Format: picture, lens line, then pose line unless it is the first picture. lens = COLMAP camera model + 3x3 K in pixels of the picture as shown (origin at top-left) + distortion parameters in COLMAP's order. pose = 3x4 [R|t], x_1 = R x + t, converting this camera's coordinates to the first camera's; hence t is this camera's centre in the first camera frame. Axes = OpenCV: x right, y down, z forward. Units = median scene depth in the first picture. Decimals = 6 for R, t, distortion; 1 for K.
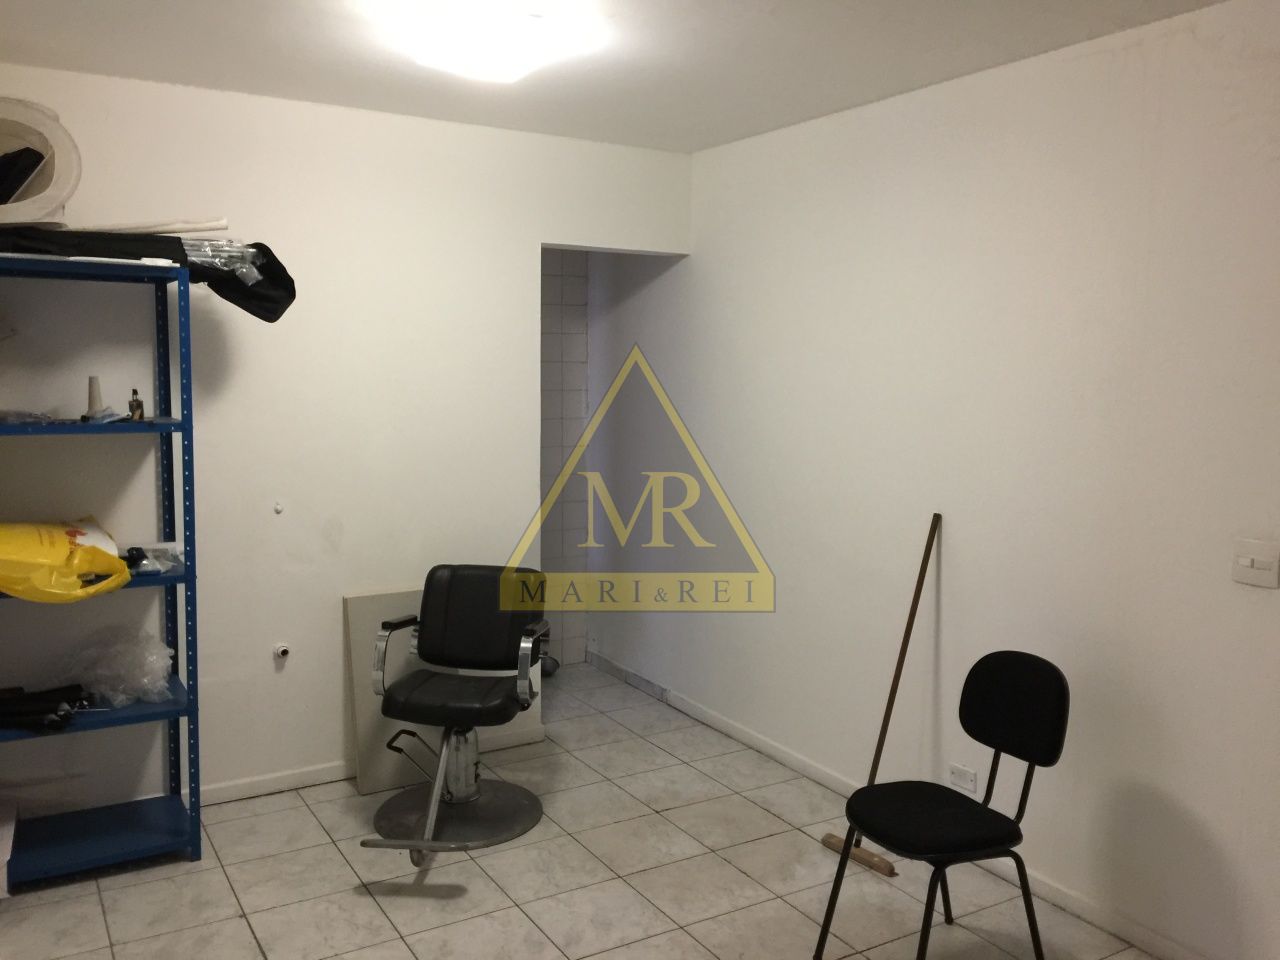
lens RADIAL K [[1089.8, 0, 640.0], [0, 1089.8, 480.0], [0, 0, 1]] dist [0.042805, -0.087416]
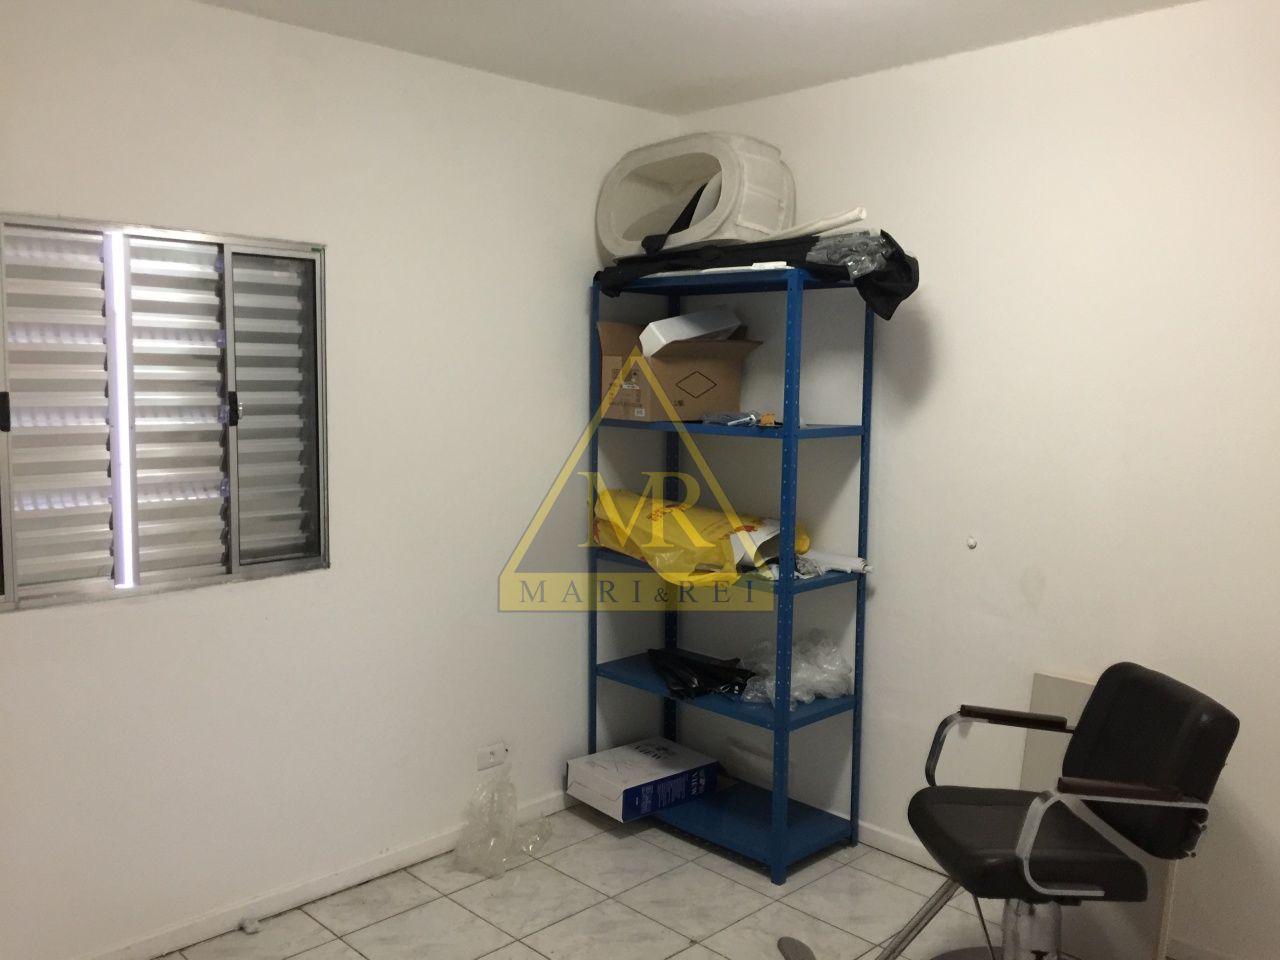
lens RADIAL K [[1089.8, 0, 640.0], [0, 1089.8, 480.0], [0, 0, 1]] dist [0.042805, -0.087416]
pose [[0.245661, 0.085563, -0.965572, 0.467481], [-0.111533, 0.991976, 0.059526, -0.049089], [0.962918, 0.093070, 0.253233, 0.612313]]
